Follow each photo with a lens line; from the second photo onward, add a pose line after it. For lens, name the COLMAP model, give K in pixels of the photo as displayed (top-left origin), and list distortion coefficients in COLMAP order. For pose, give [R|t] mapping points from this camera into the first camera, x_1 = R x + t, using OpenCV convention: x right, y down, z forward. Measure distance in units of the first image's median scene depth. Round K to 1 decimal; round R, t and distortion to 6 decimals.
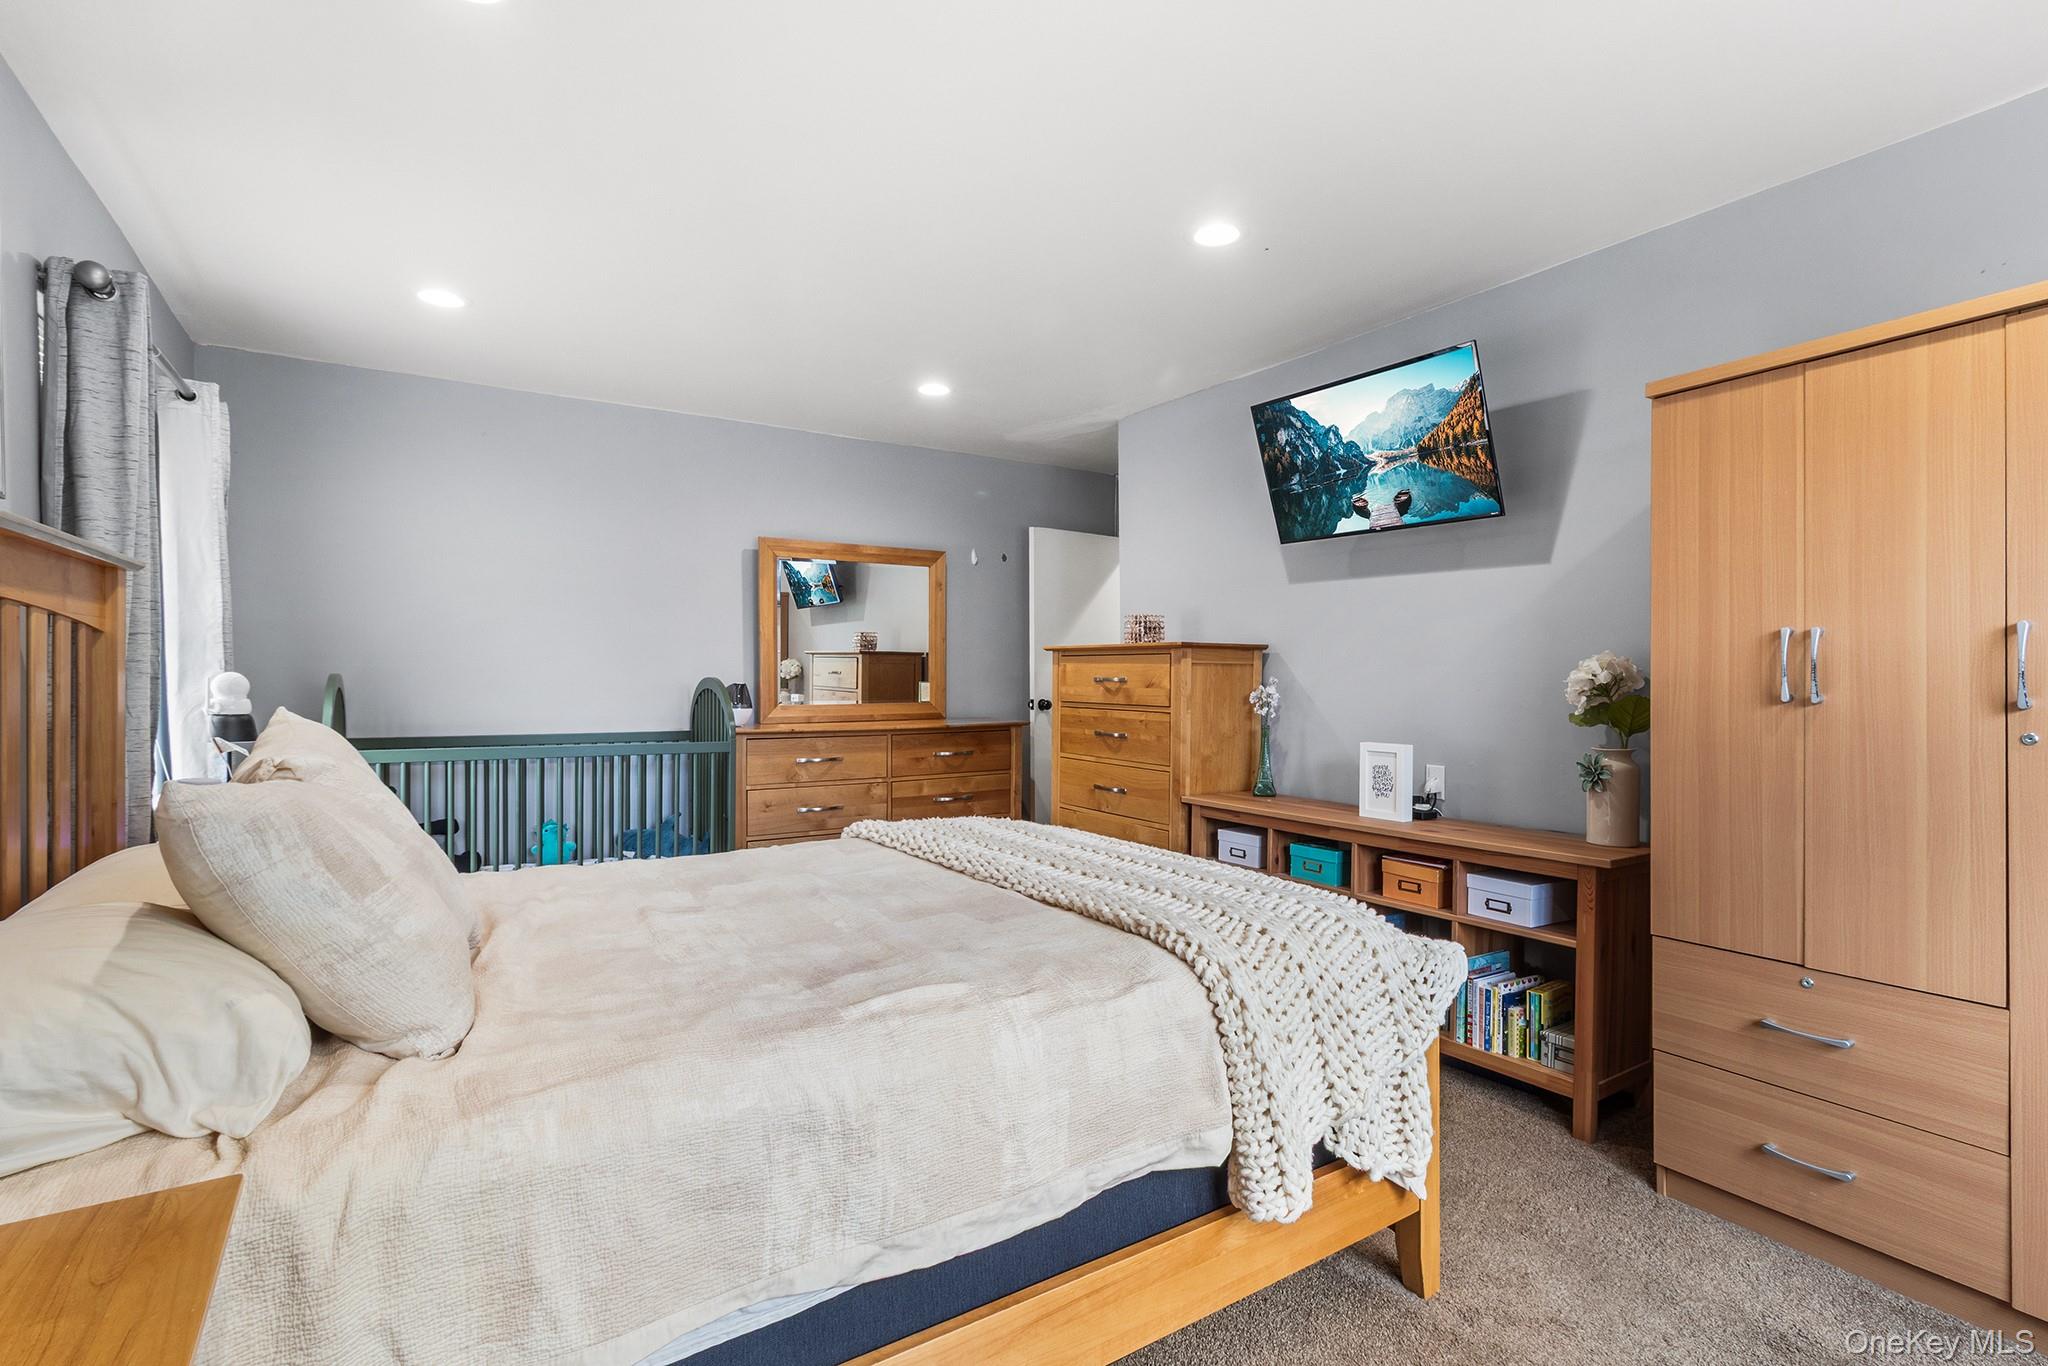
lens RADIAL K [[1009.2, 0, 1034.5], [0, 1009.2, 681.6], [0, 0, 1]] dist [-0.001228, -0.000061]
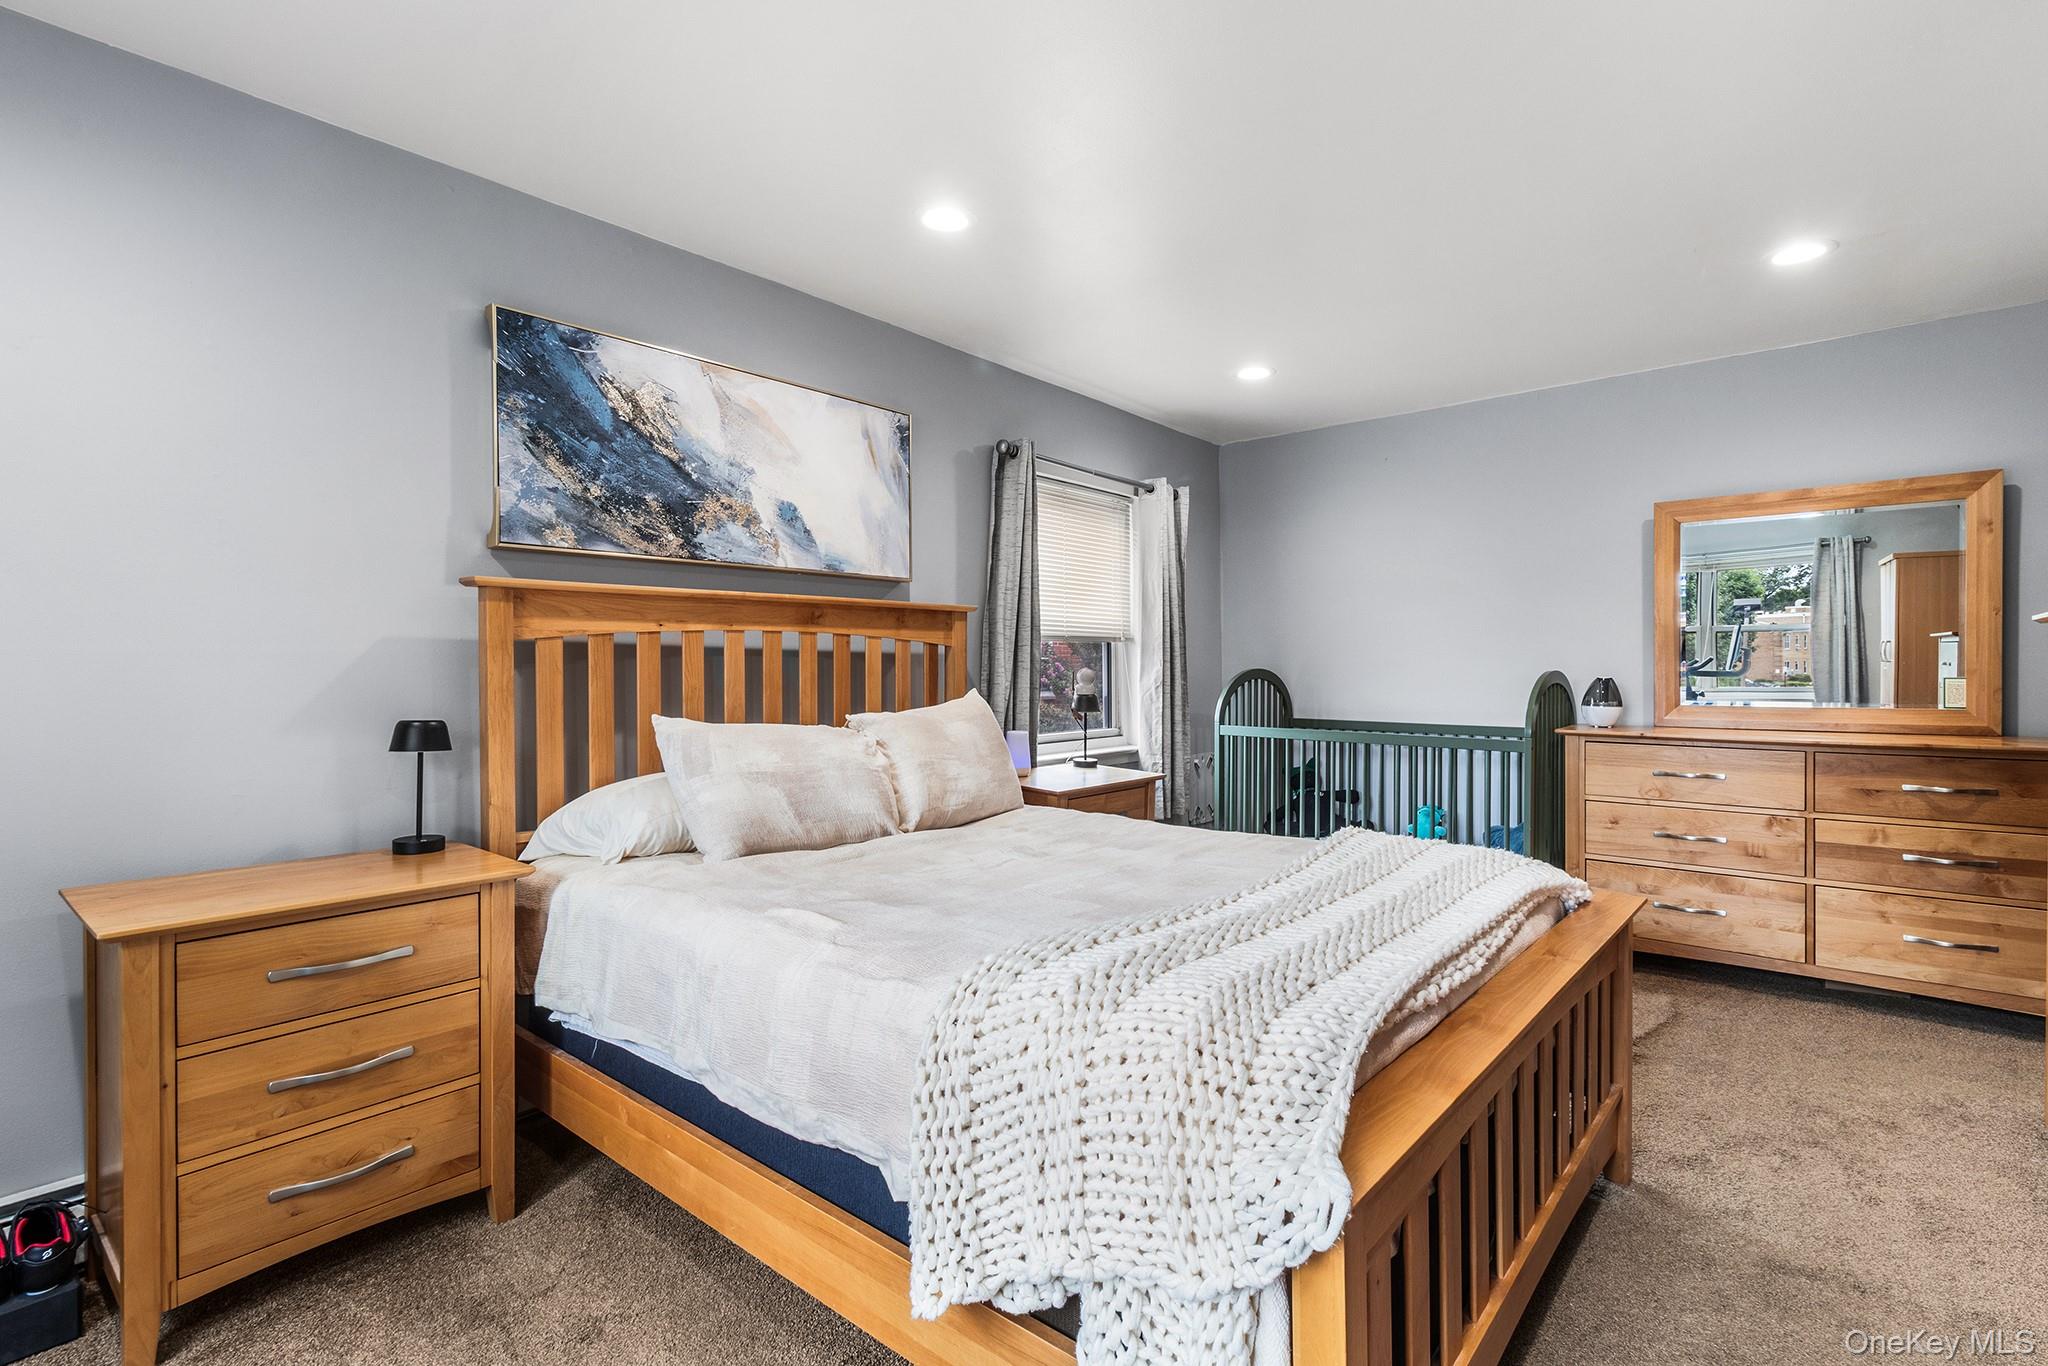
lens RADIAL K [[943.2, 0, 1029.3], [0, 943.2, 667.0], [0, 0, 1]] dist [0.002731, 0.000437]
pose [[0.278957, -0.004609, -0.960293, 0.385743], [-0.003994, 0.999974, -0.005959, -0.000664], [0.960295, 0.005497, 0.278931, 0.322504]]
